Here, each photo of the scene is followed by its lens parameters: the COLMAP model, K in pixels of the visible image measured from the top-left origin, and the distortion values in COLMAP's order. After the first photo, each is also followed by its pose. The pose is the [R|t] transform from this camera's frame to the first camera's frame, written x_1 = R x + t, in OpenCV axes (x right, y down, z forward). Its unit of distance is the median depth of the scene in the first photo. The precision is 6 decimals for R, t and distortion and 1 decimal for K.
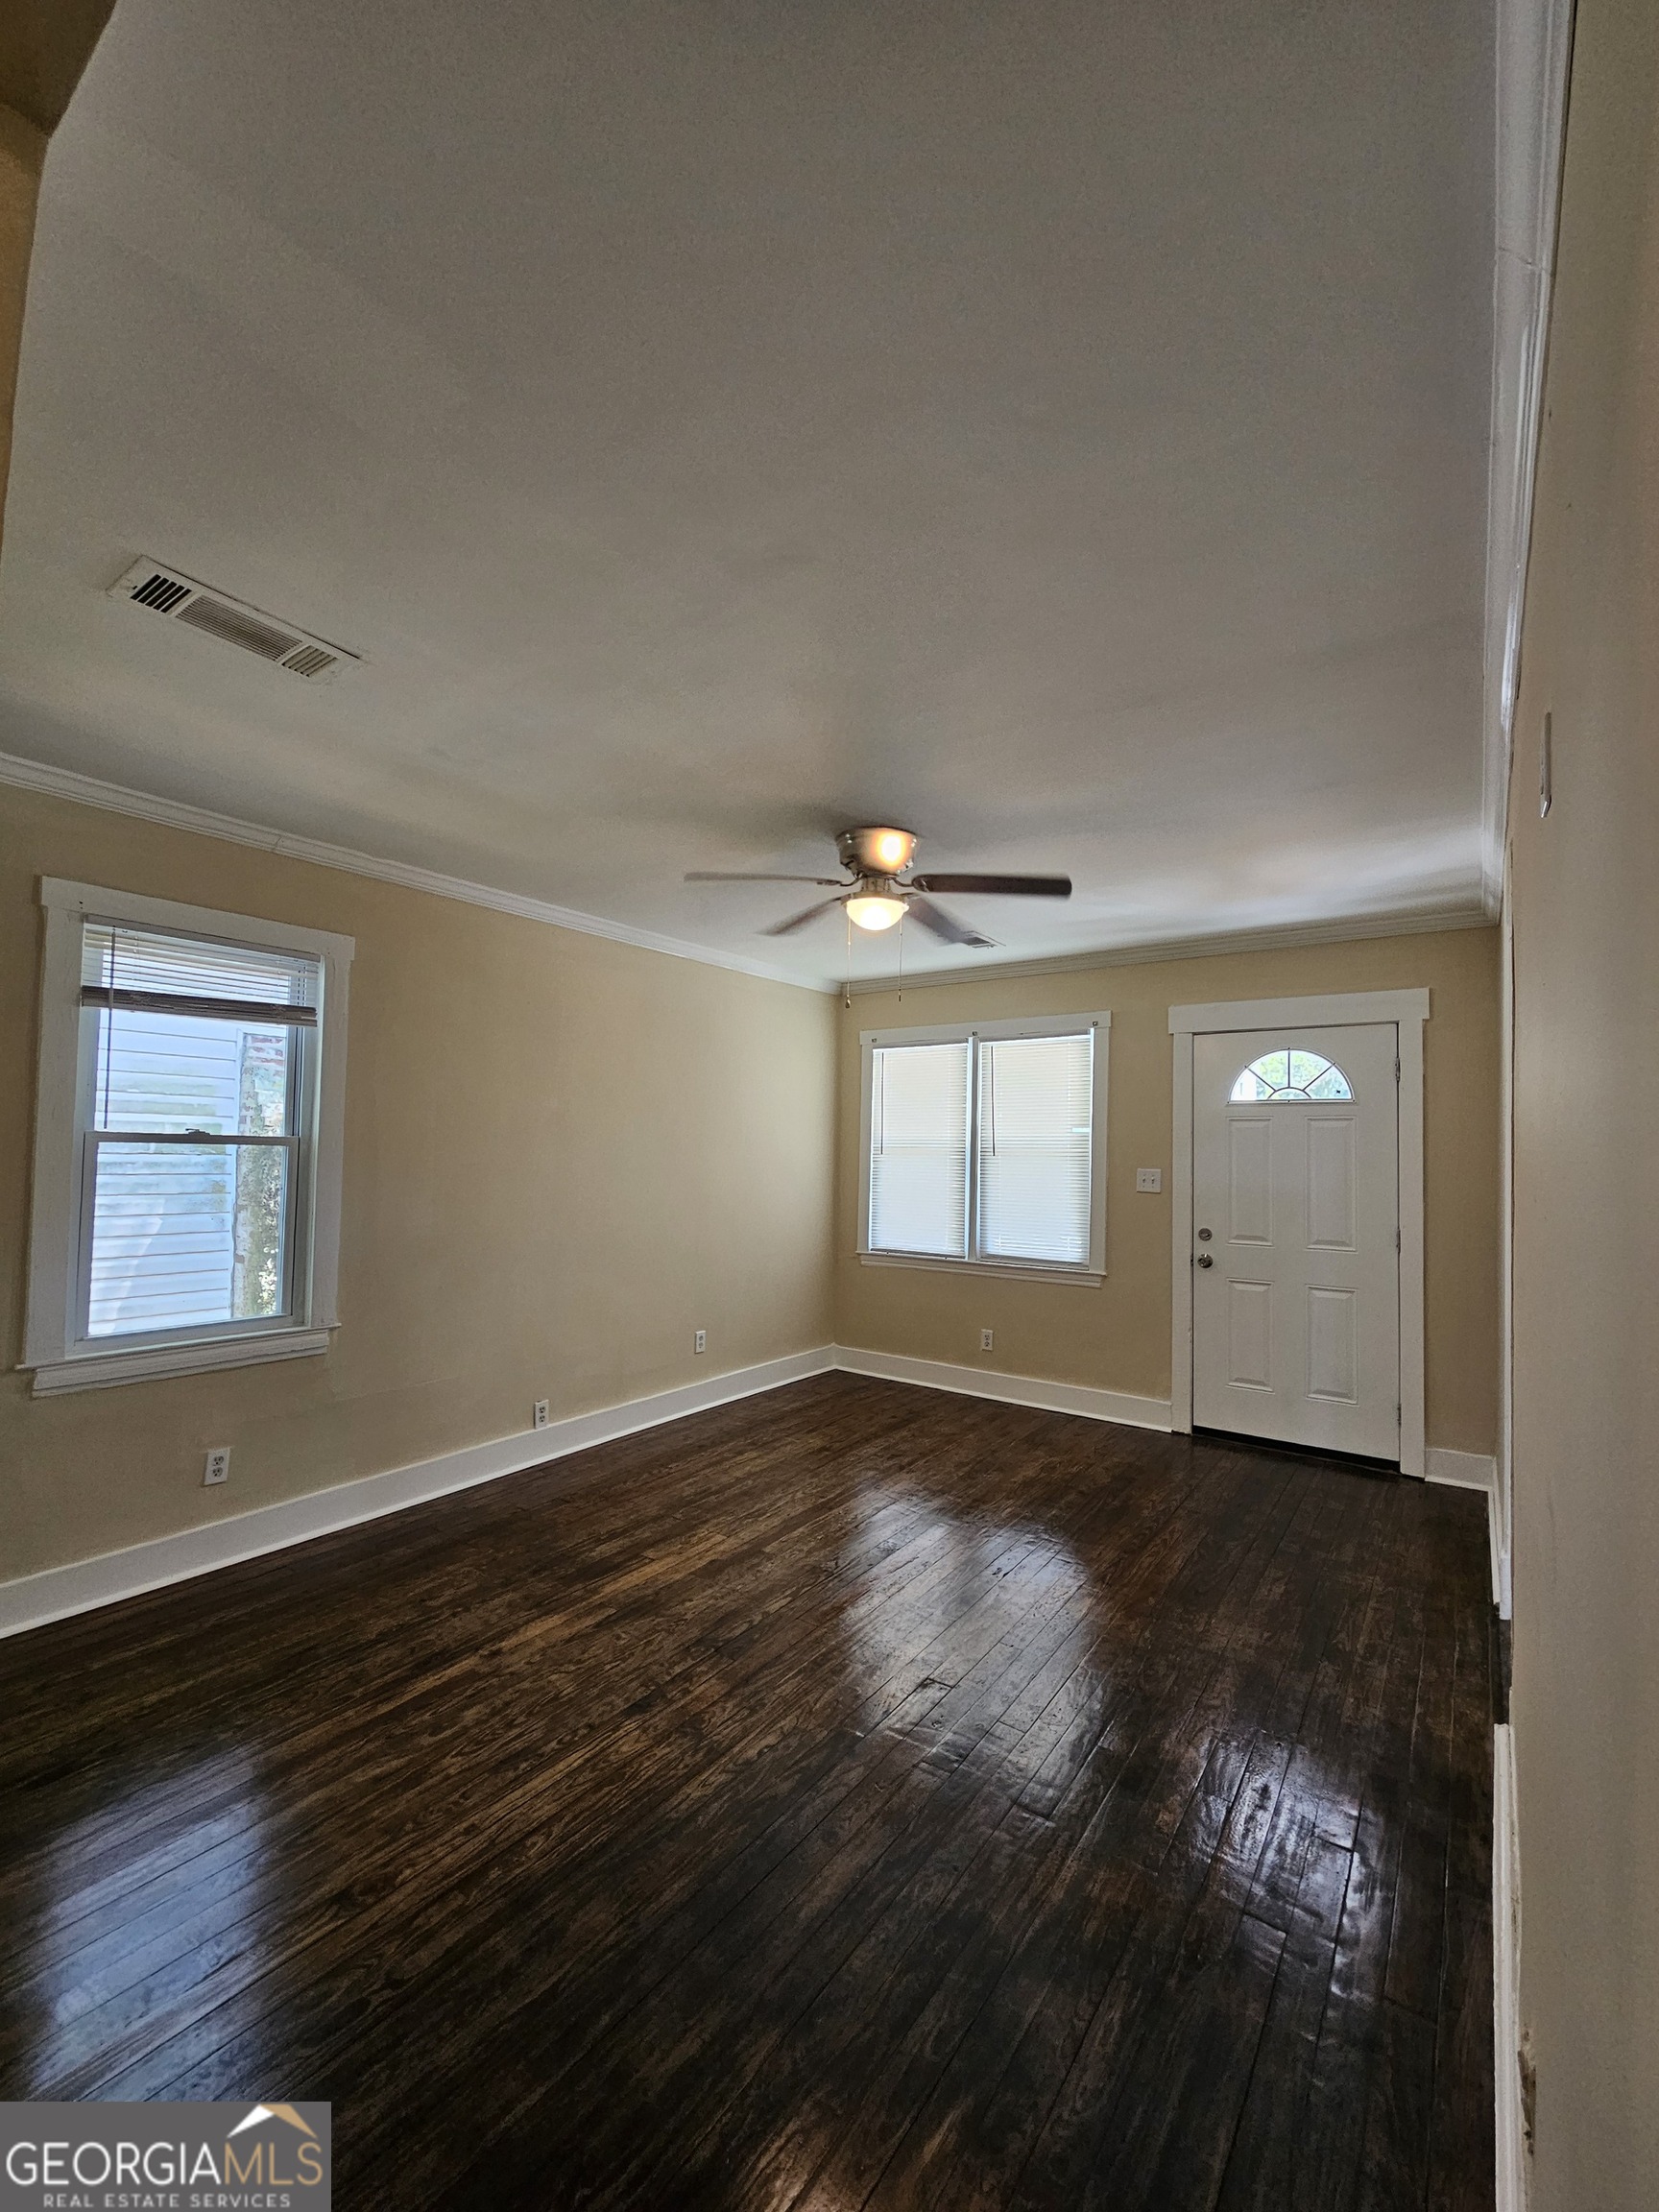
lens RADIAL K [[909.8, 0, 839.0], [0, 909.8, 1125.2], [0, 0, 1]] dist [-0.004014, 0.002624]
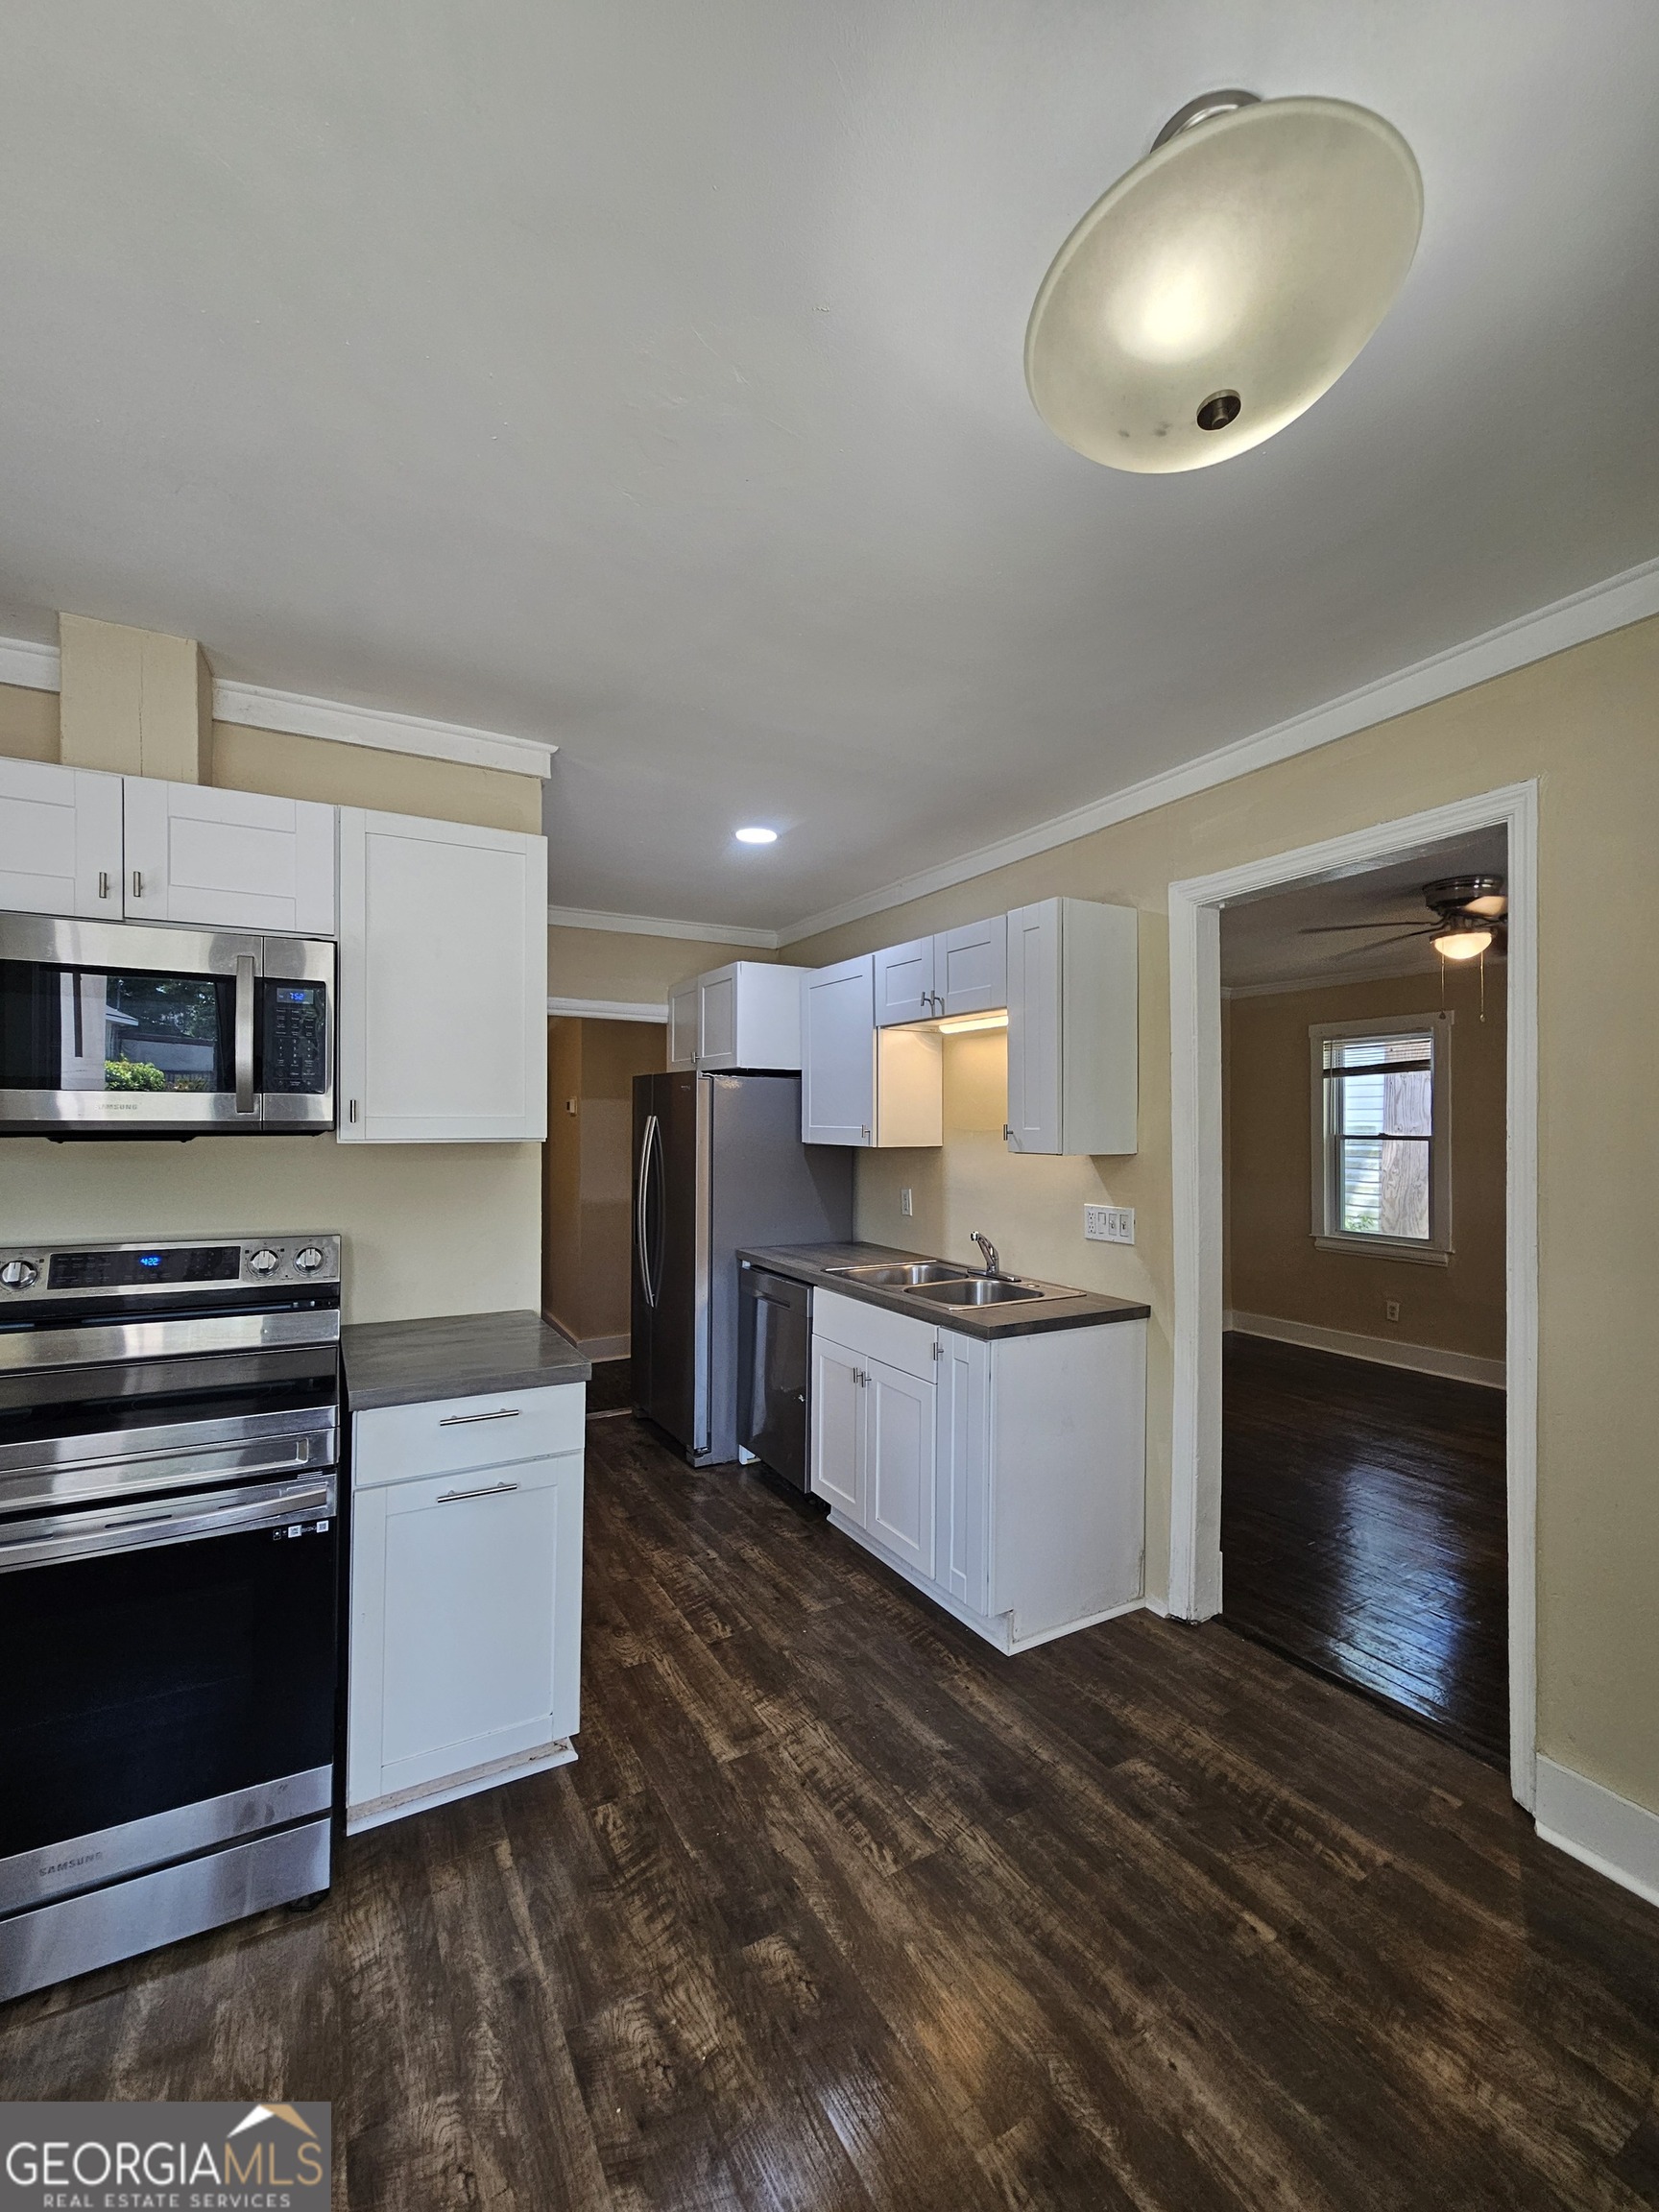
lens RADIAL K [[903.5, 0, 841.7], [0, 903.5, 1104.2], [0, 0, 1]] dist [-0.001244, 0.000293]
pose [[-0.416894, -0.052952, -0.907411, 1.505997], [0.012131, 0.997889, -0.063805, 0.052548], [0.908874, -0.037607, -0.415372, 0.753542]]
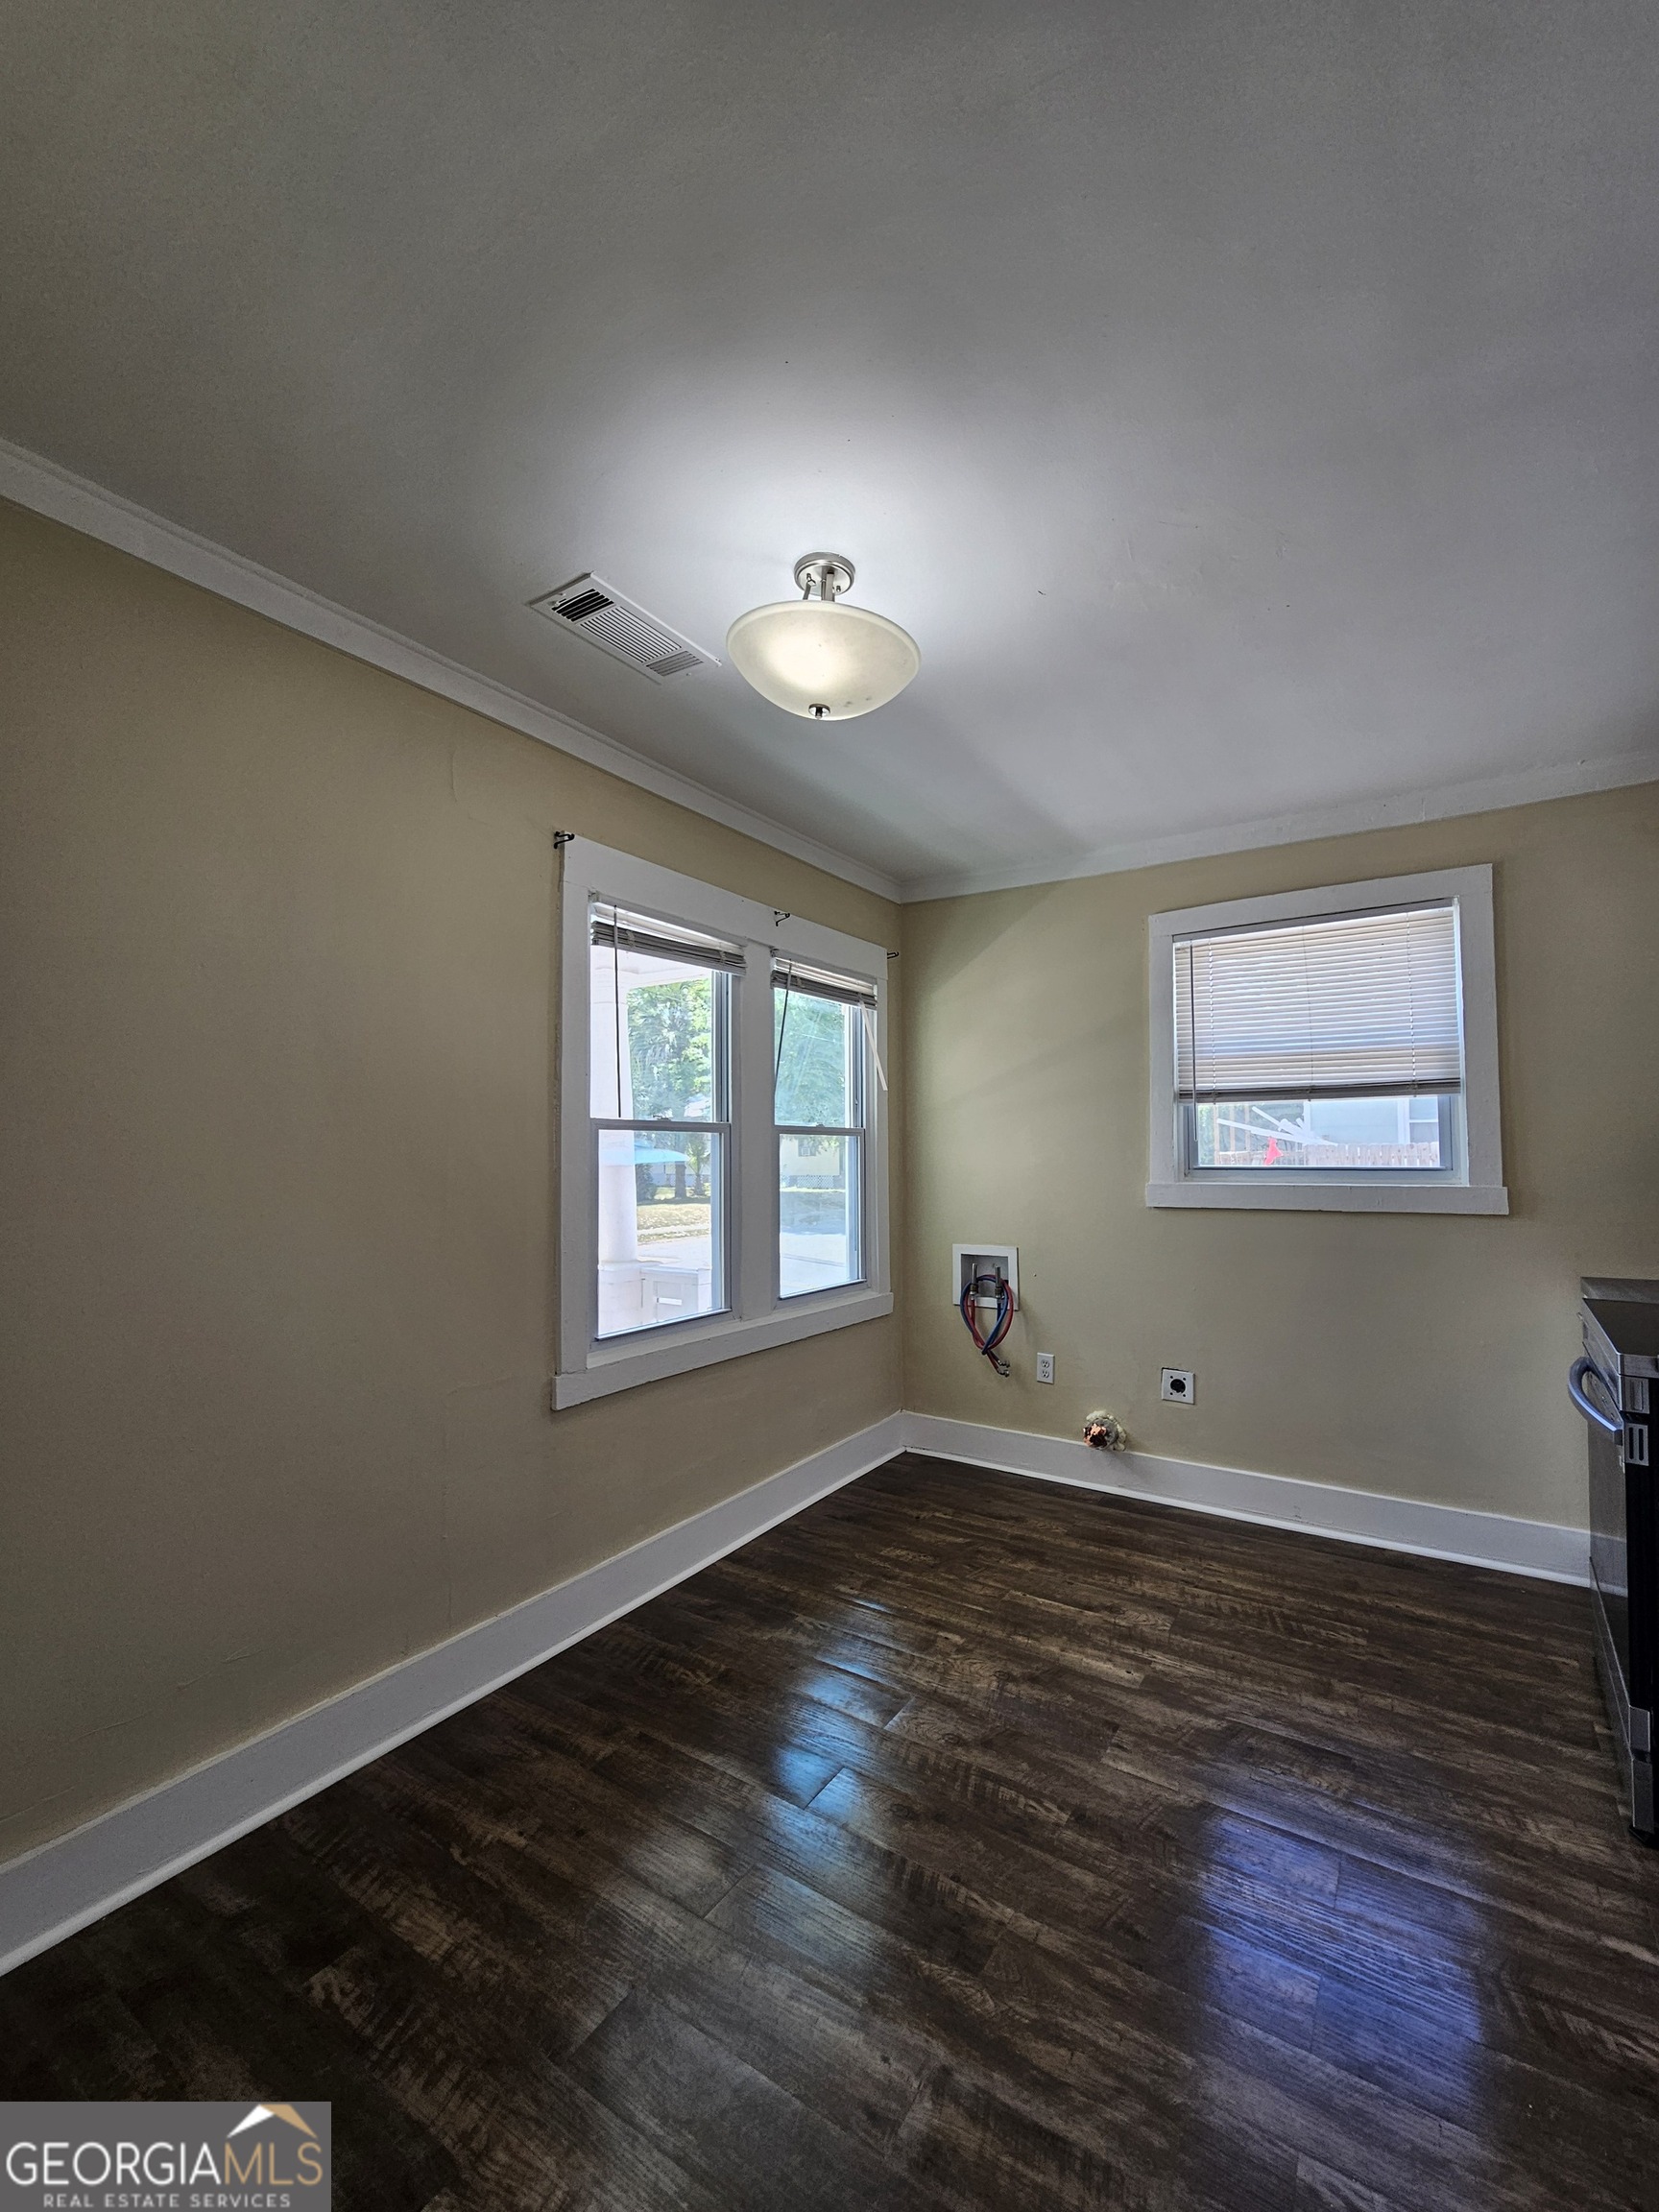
lens RADIAL K [[905.9, 0, 841.7], [0, 905.9, 1103.0], [0, 0, 1]] dist [-0.008485, 0.002585]
pose [[-0.027144, 0.026959, 0.999268, 0.561179], [-0.025253, 0.999299, -0.027646, 0.067972], [-0.999313, -0.025985, -0.026445, 0.741810]]
